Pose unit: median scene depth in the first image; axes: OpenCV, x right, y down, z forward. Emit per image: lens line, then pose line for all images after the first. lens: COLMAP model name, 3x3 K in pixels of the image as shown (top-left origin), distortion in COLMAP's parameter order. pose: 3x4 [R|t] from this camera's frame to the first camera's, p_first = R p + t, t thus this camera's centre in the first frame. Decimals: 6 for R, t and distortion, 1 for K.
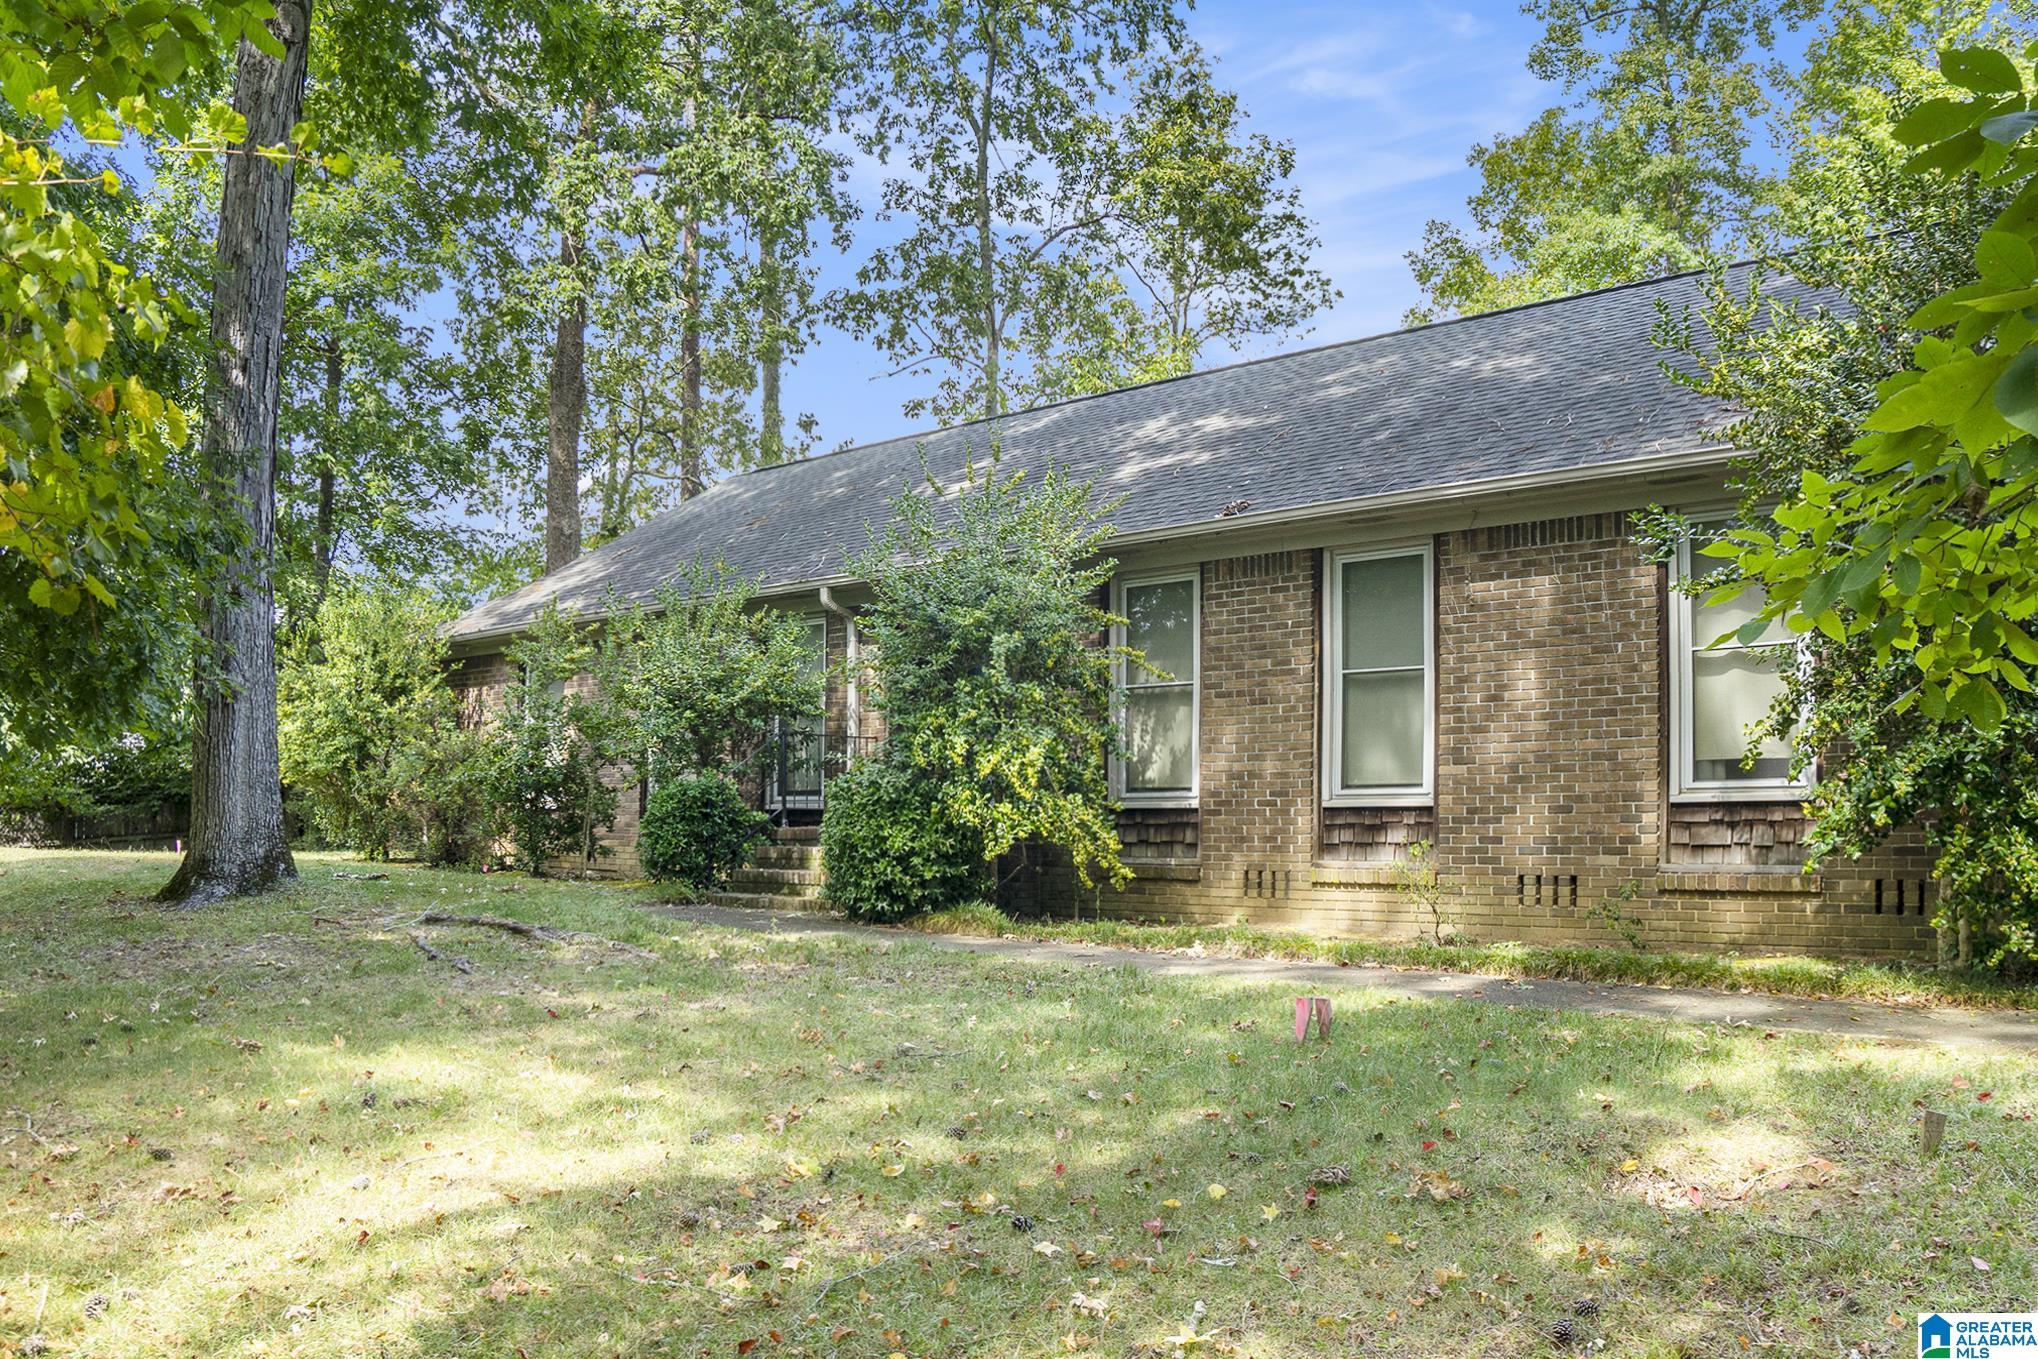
lens RADIAL K [[1791.9, 0, 1019.0], [0, 1791.9, 679.5], [0, 0, 1]] dist [0.107387, 0.000831]
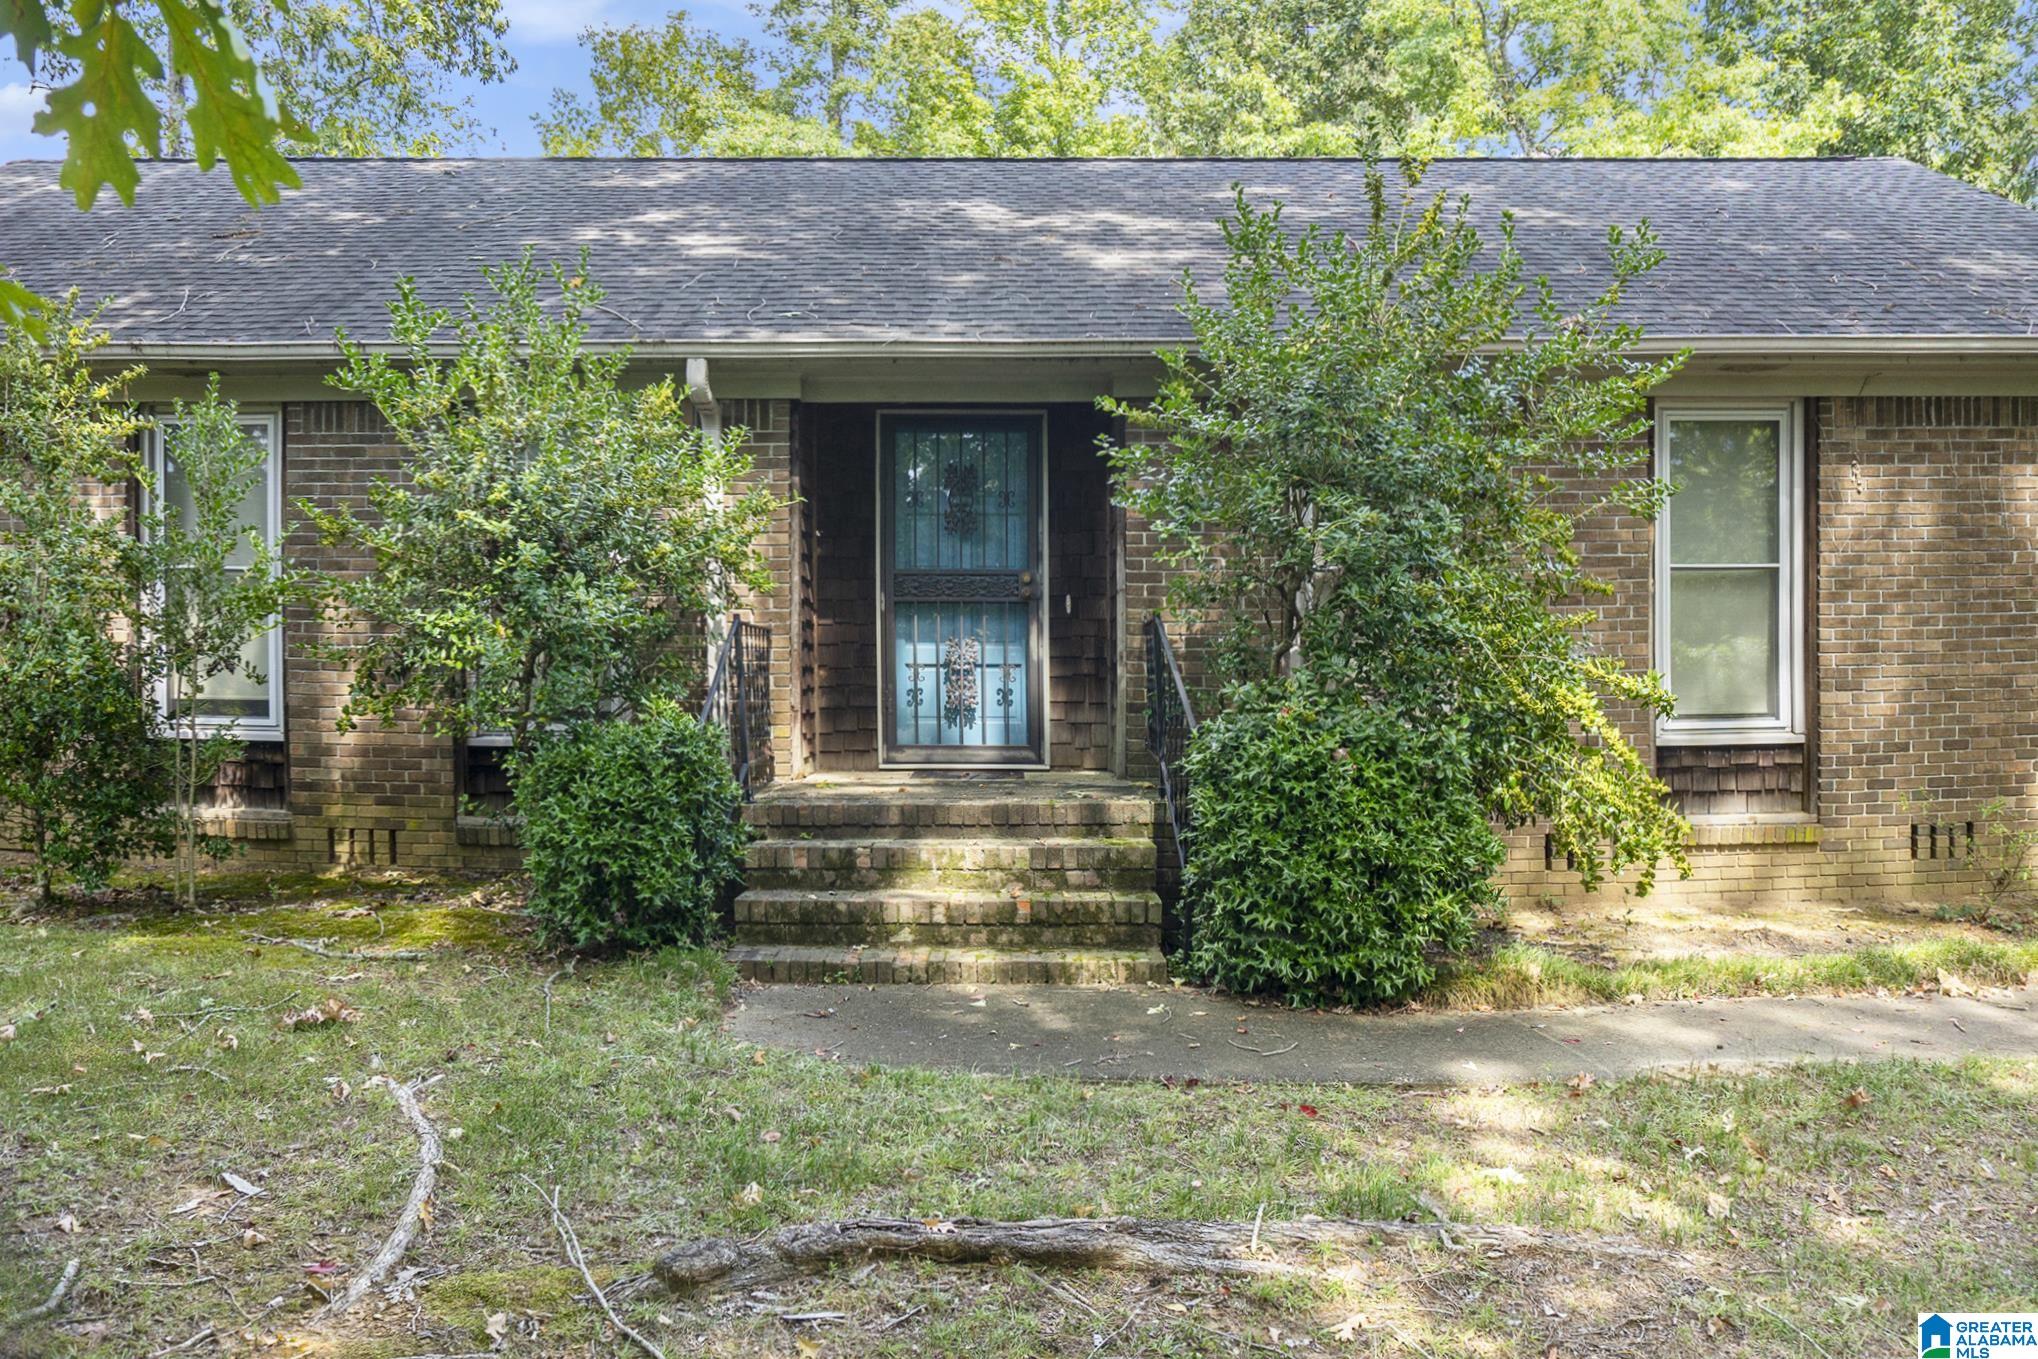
lens RADIAL K [[1379.4, 0, 1019.0], [0, 1379.4, 679.5], [0, 0, 1]] dist [0.005656, 0.001299]
pose [[0.708413, -0.017744, 0.705575, -0.447197], [-0.048775, 0.996063, 0.074020, 0.014344], [-0.704110, -0.086851, 0.704759, 0.822156]]
